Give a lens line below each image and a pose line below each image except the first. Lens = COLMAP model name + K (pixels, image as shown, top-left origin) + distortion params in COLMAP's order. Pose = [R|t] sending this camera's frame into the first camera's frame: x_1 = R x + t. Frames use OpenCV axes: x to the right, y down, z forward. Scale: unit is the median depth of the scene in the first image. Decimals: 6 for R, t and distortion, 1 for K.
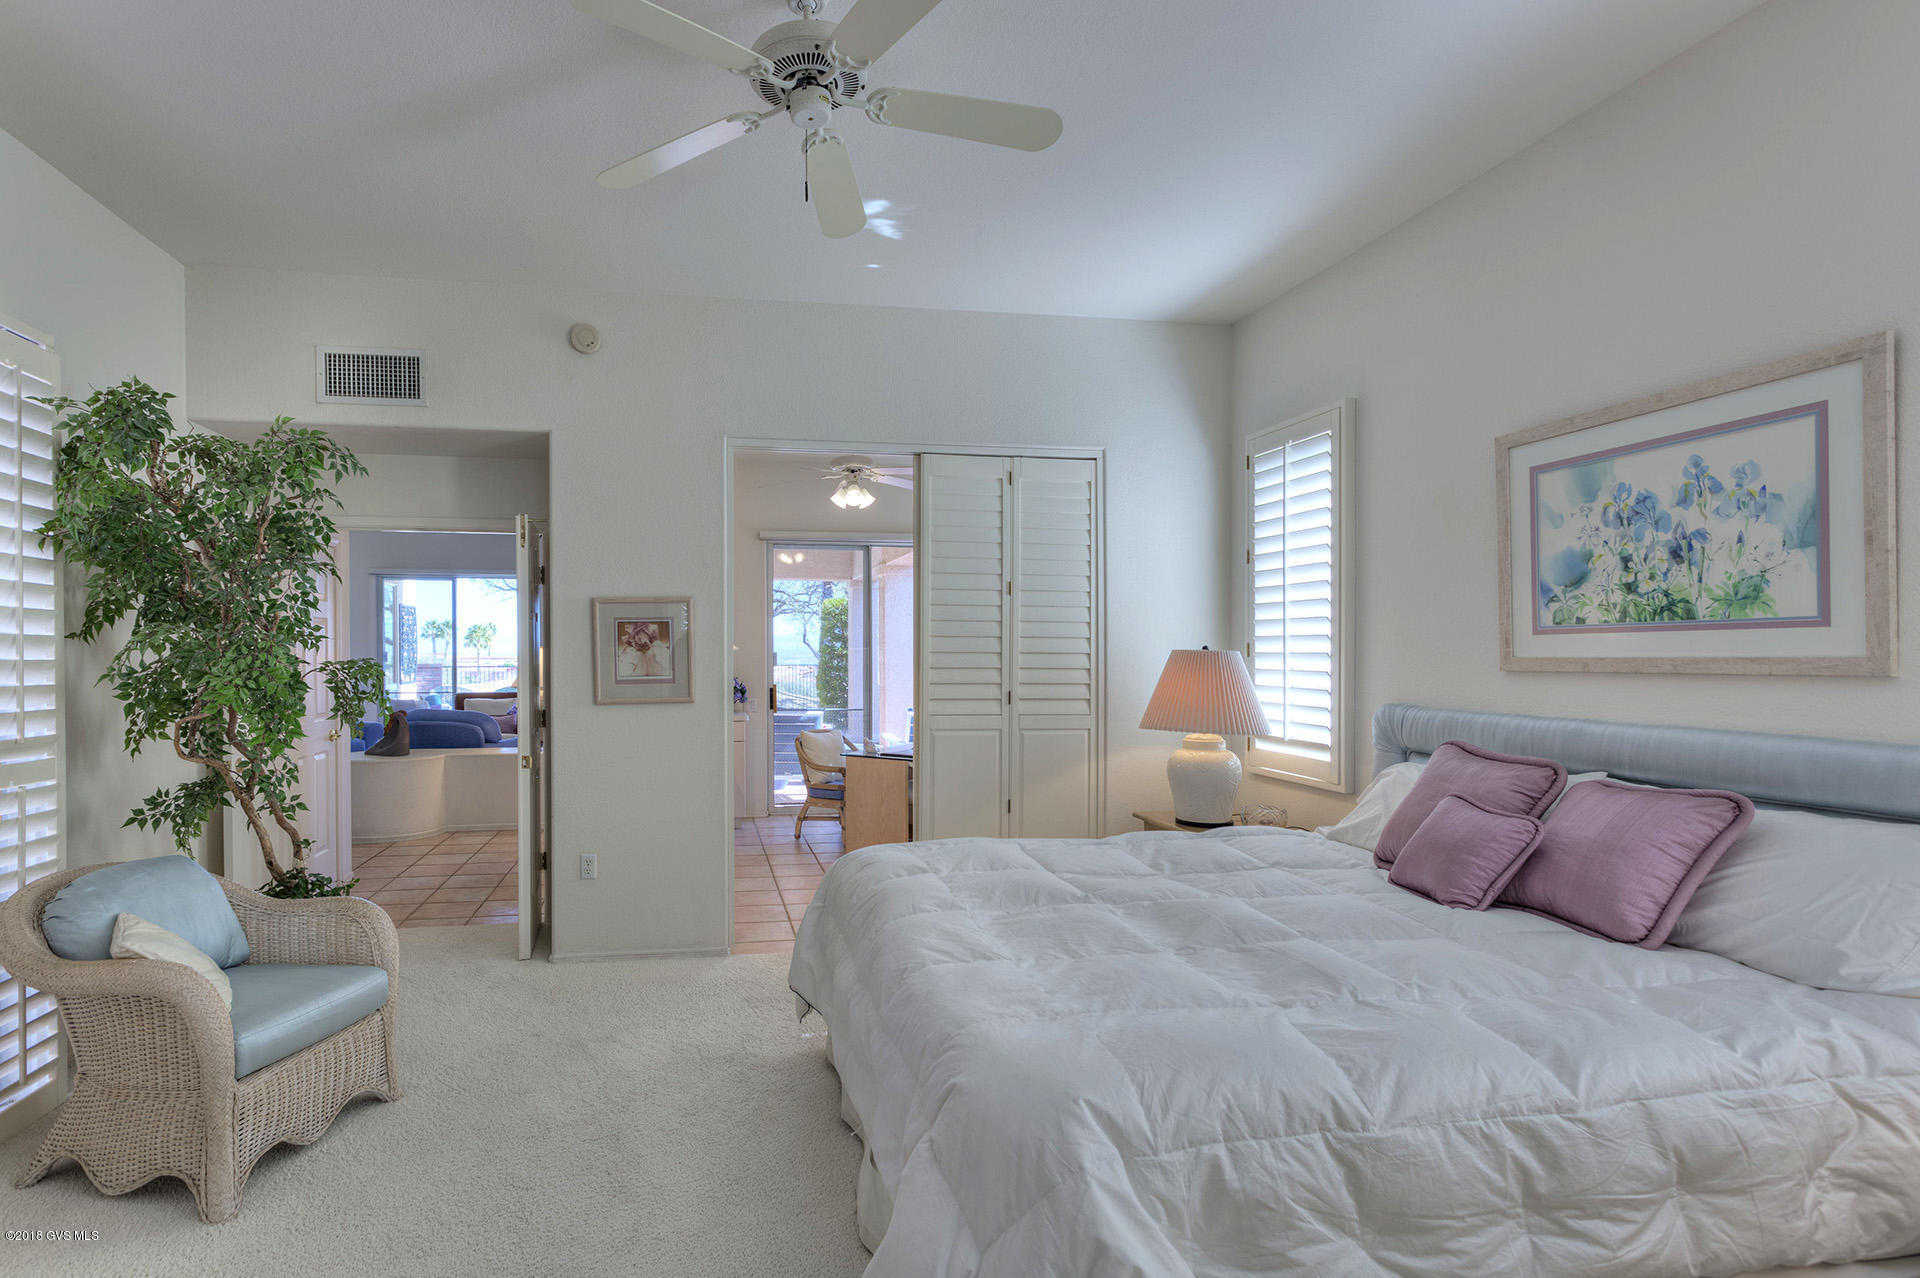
lens RADIAL K [[913.8, 0, 955.7], [0, 913.8, 654.8], [0, 0, 1]] dist [-0.000145, 0.000236]
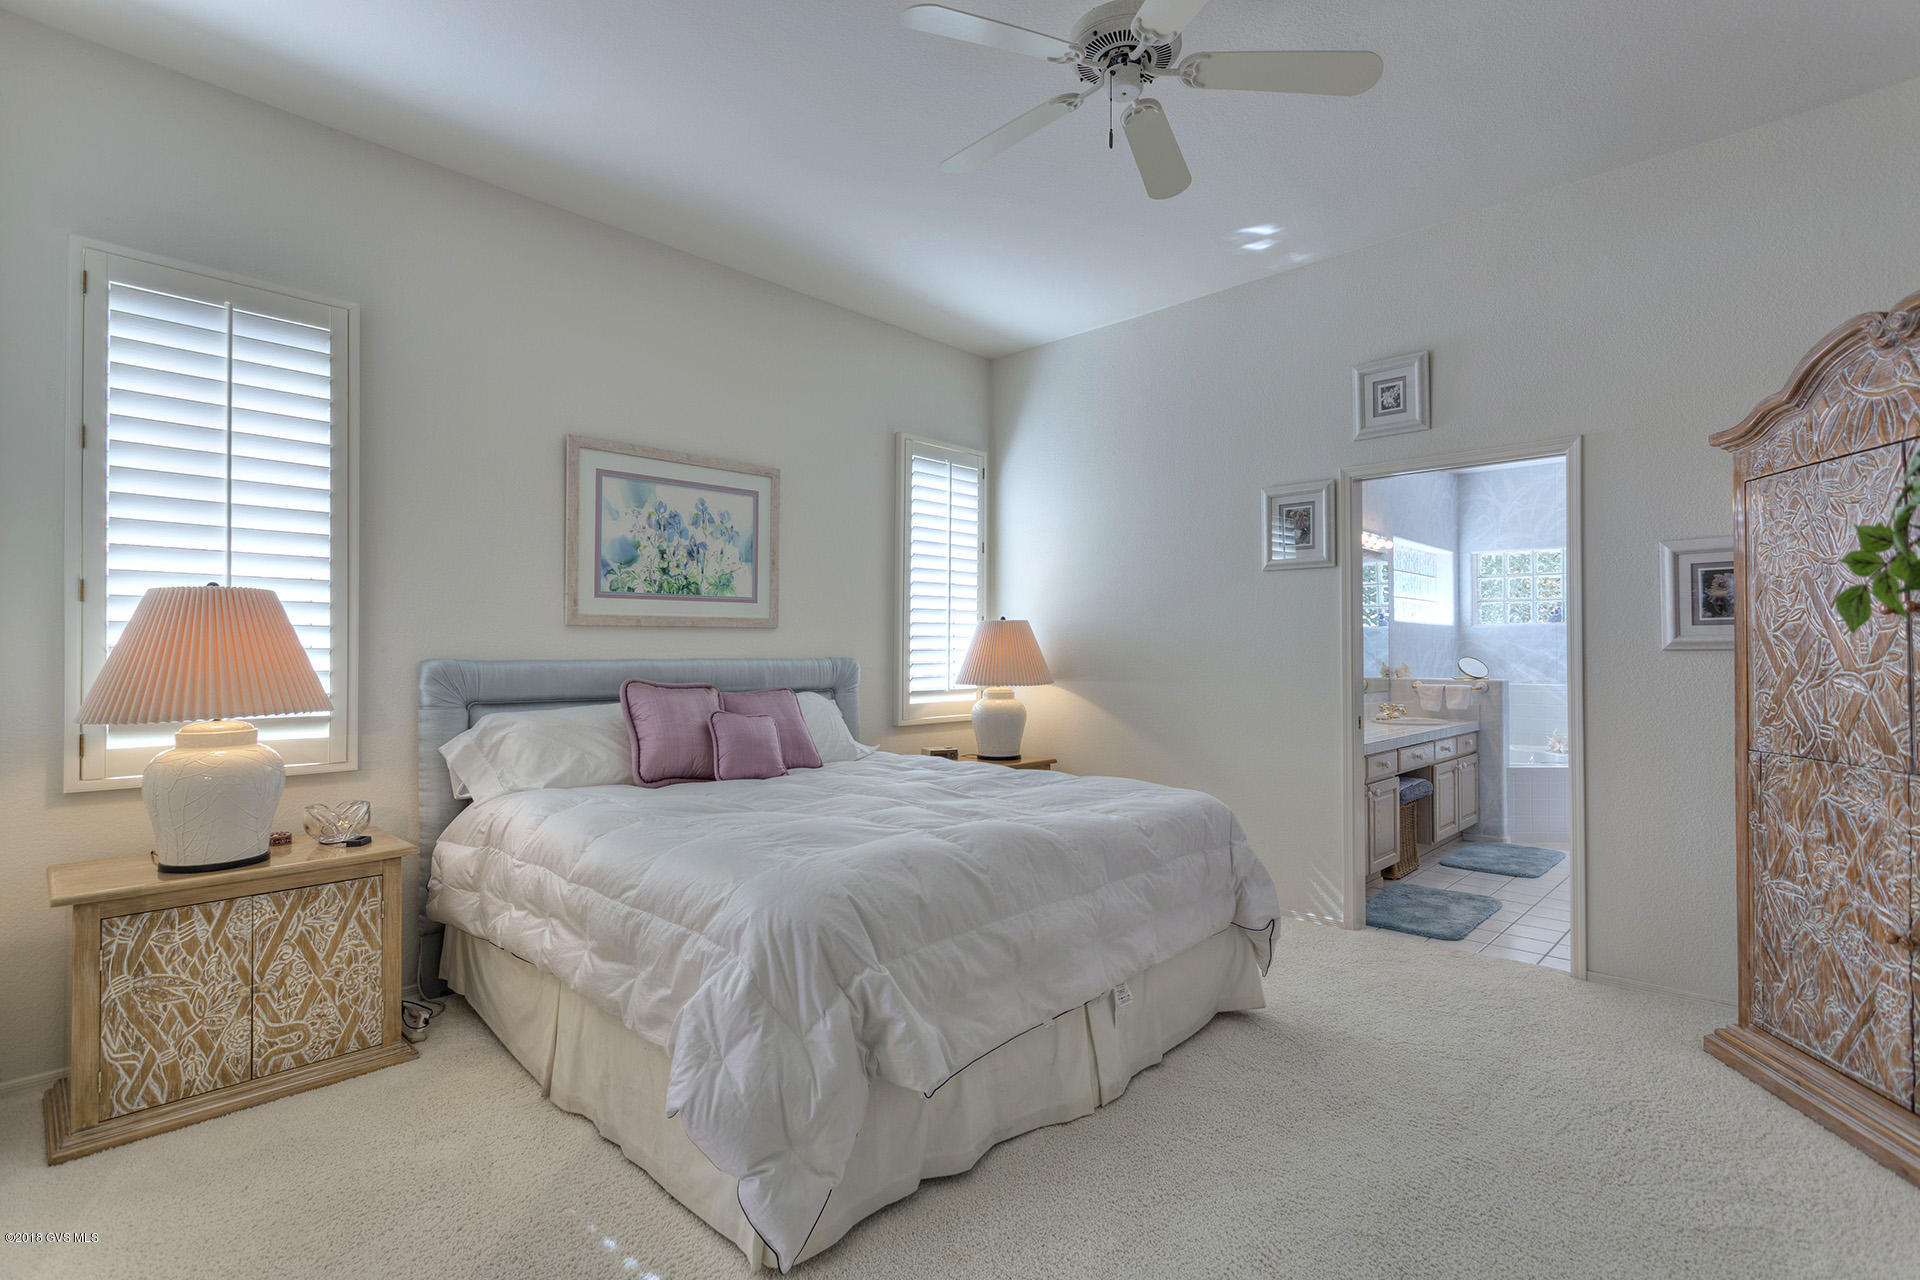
lens RADIAL K [[913.8, 0, 947.9], [0, 913.8, 631.2], [0, 0, 1]] dist [-0.000145, 0.000236]
pose [[-0.505038, 0.003749, 0.863089, -0.862813], [-0.006405, 0.999947, -0.008091, 0.038505], [-0.863073, -0.009615, -0.504987, 1.422315]]
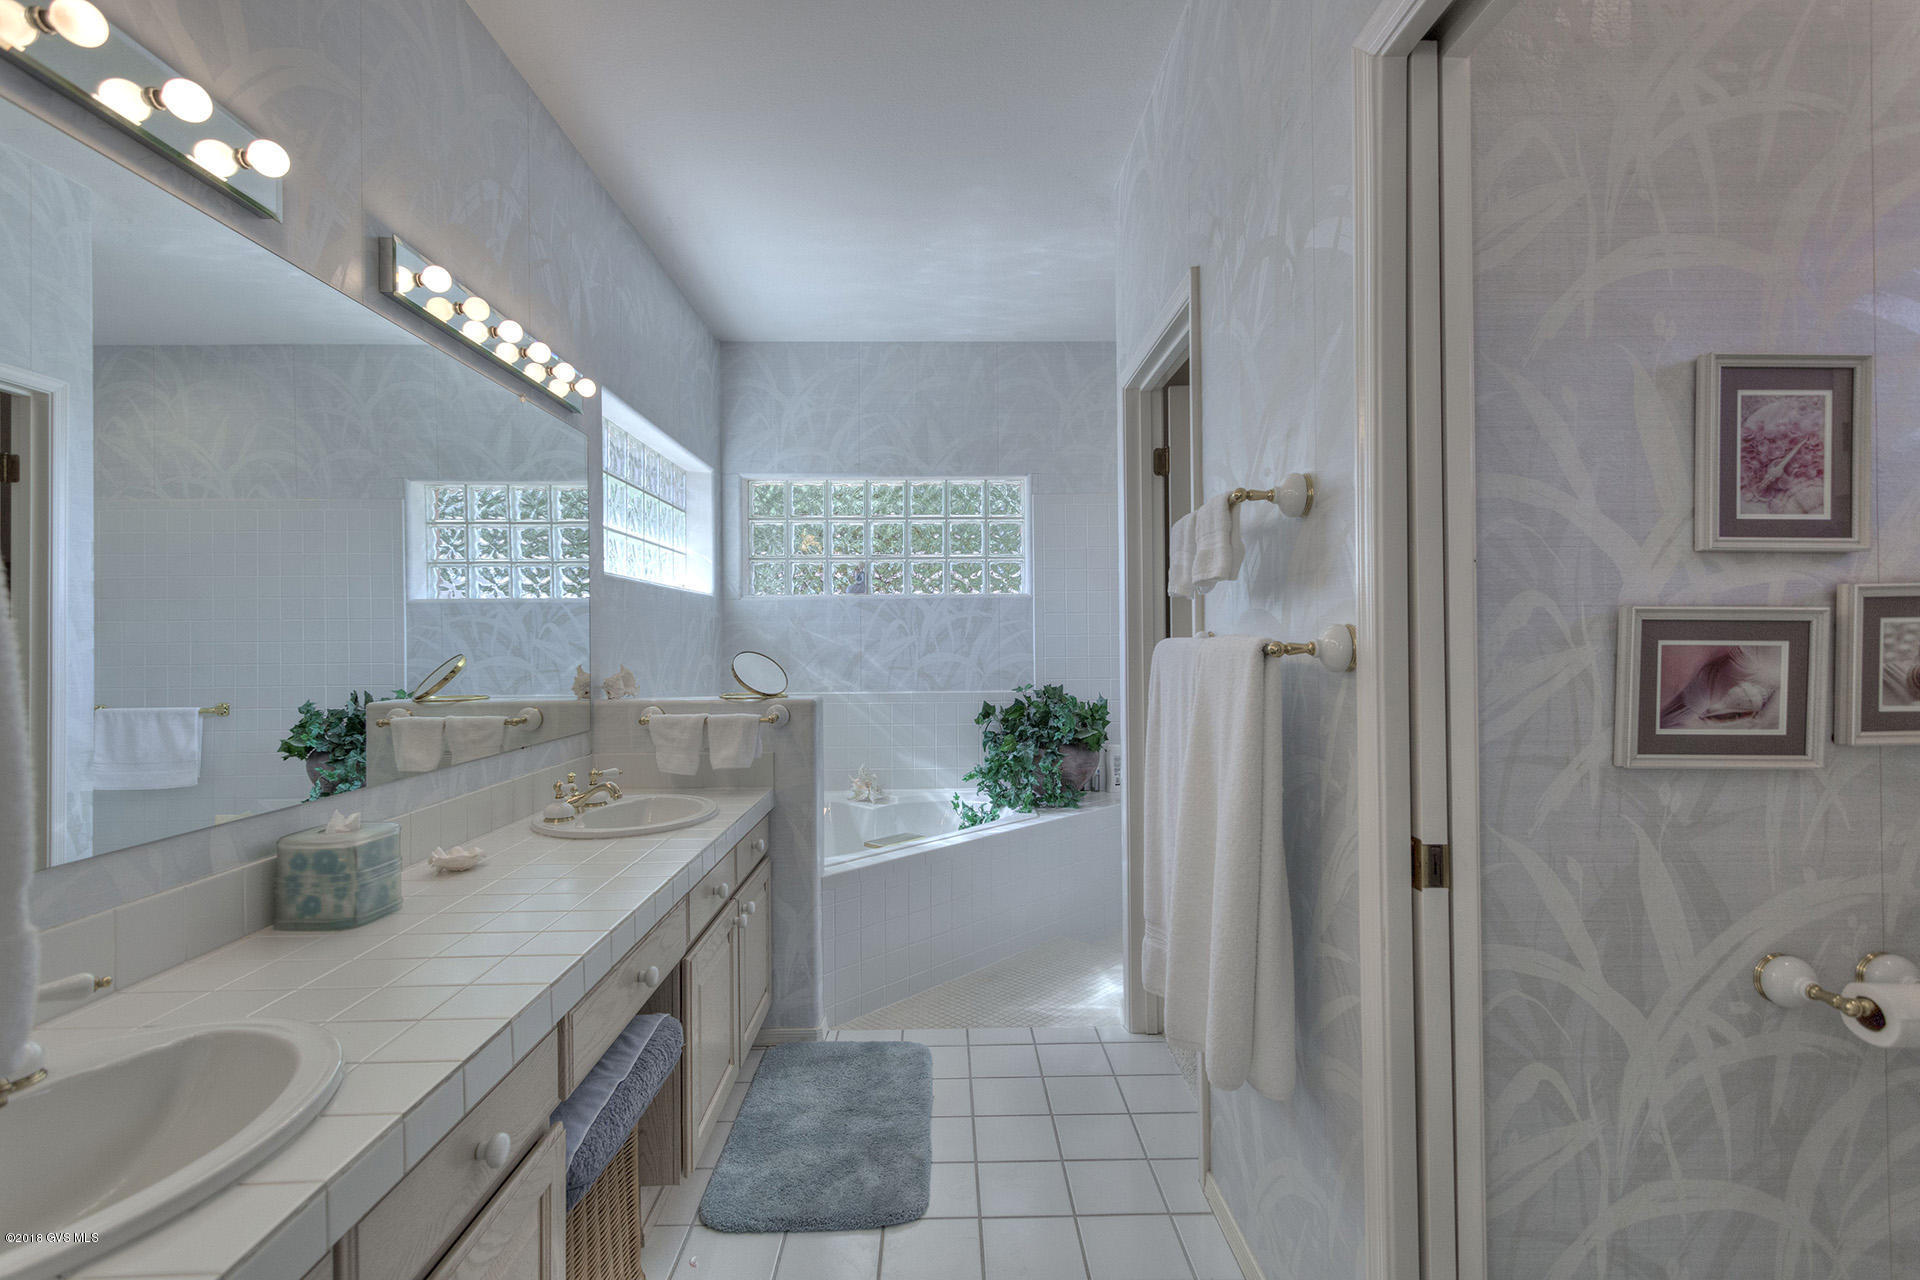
lens RADIAL K [[913.8, 0, 958.5], [0, 913.8, 639.5], [0, 0, 1]] dist [-0.000145, 0.000236]
pose [[-0.966914, -0.003936, 0.255071, 0.810601], [-0.002718, 0.999983, 0.005124, 0.073974], [-0.255087, 0.004261, -0.966909, -1.280686]]
